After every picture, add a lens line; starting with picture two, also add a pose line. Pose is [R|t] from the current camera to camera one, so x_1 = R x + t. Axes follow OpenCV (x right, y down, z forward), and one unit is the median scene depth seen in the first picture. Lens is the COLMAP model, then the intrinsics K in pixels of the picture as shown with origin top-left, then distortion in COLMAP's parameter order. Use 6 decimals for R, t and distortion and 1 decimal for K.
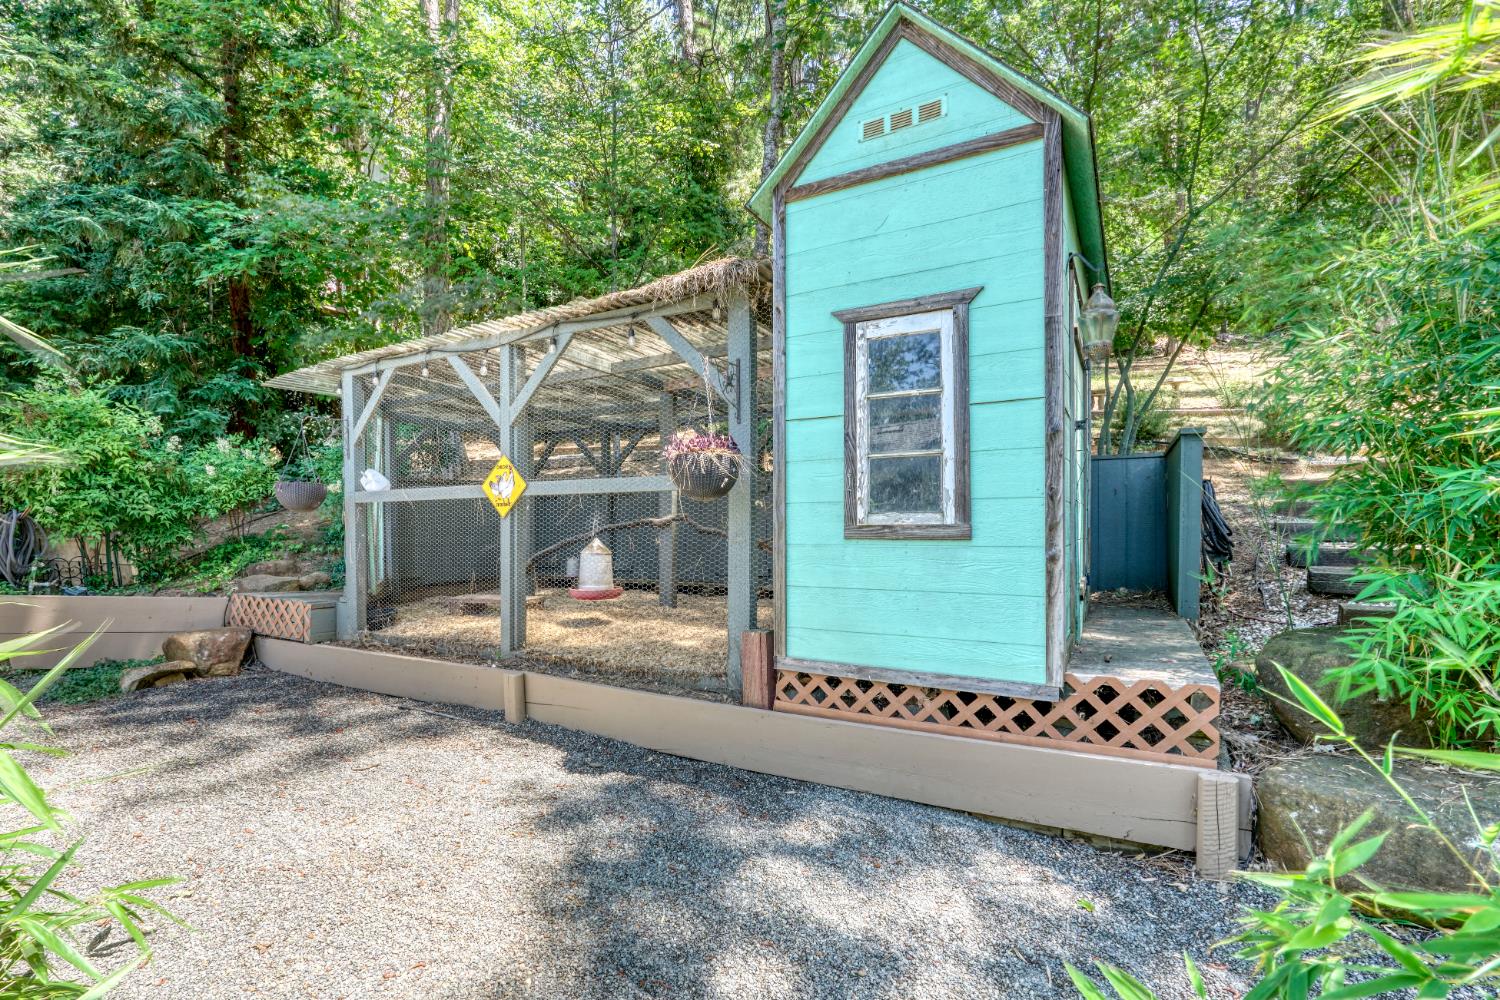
lens RADIAL K [[695.0, 0, 747.0], [0, 695.0, 534.0], [0, 0, 1]] dist [-0.004341, -0.000084]
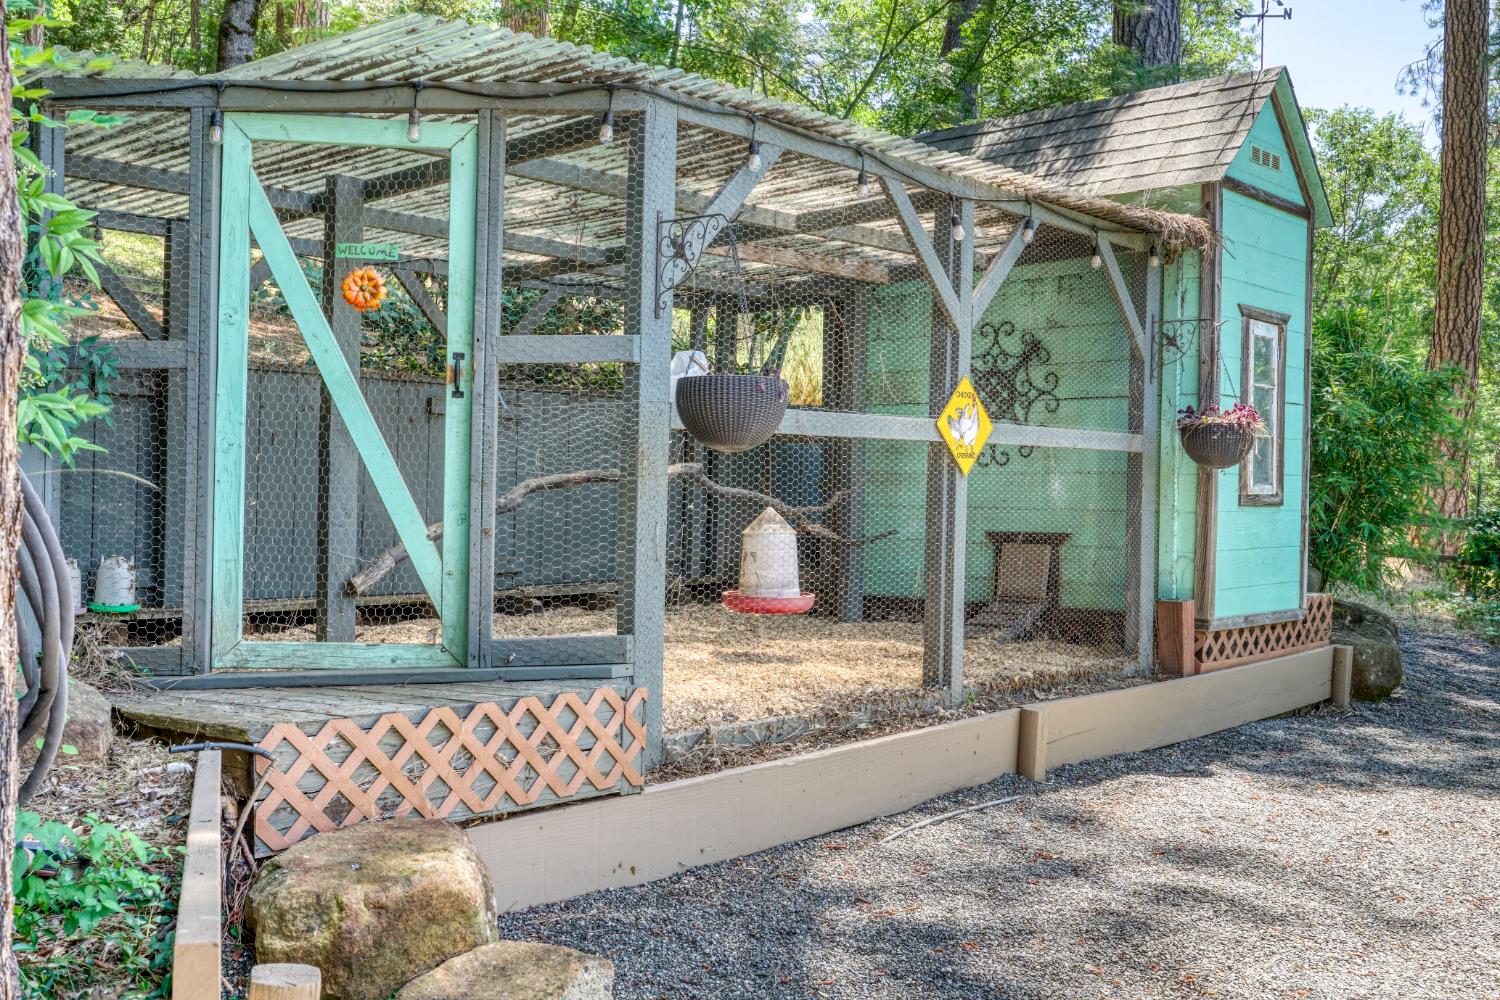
lens RADIAL K [[1480.4, 0, 749.7], [0, 1480.4, 499.3], [0, 0, 1]] dist [0.010979, 0.000000]
pose [[0.197971, -0.005136, 0.980194, -1.901529], [-0.006413, 0.999958, 0.006535, -0.011672], [-0.980187, -0.007579, 0.197930, 1.041319]]
